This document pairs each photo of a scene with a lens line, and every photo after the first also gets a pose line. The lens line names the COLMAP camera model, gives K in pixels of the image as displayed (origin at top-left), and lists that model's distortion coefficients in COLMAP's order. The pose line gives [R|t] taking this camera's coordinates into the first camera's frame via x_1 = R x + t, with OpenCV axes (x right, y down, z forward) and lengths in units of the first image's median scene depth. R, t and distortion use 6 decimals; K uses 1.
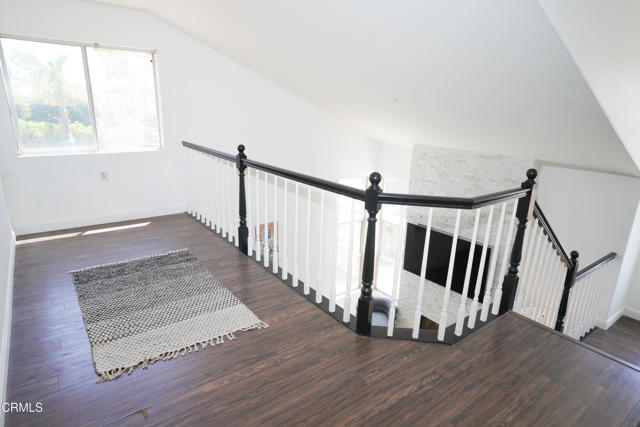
lens RADIAL K [[379.5, 0, 316.5], [0, 379.5, 213.2], [0, 0, 1]] dist [-0.045566, 0.050784]
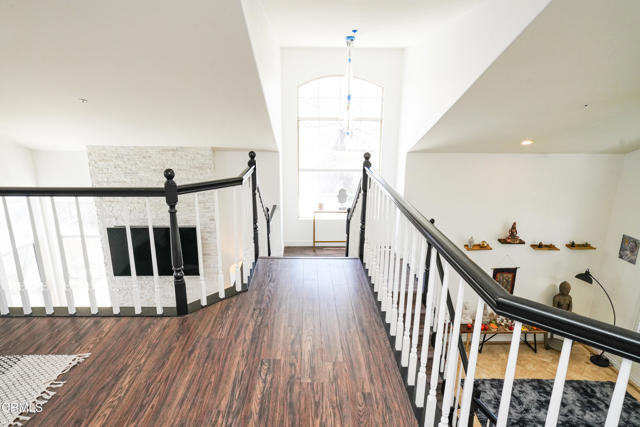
lens RADIAL K [[379.5, 0, 316.5], [0, 379.5, 213.2], [0, 0, 1]] dist [-0.045566, 0.050784]
pose [[0.575832, -0.237105, 0.782431, -0.434308], [0.227266, 0.965726, 0.125392, -0.018730], [-0.785345, 0.105615, 0.609982, -0.019118]]
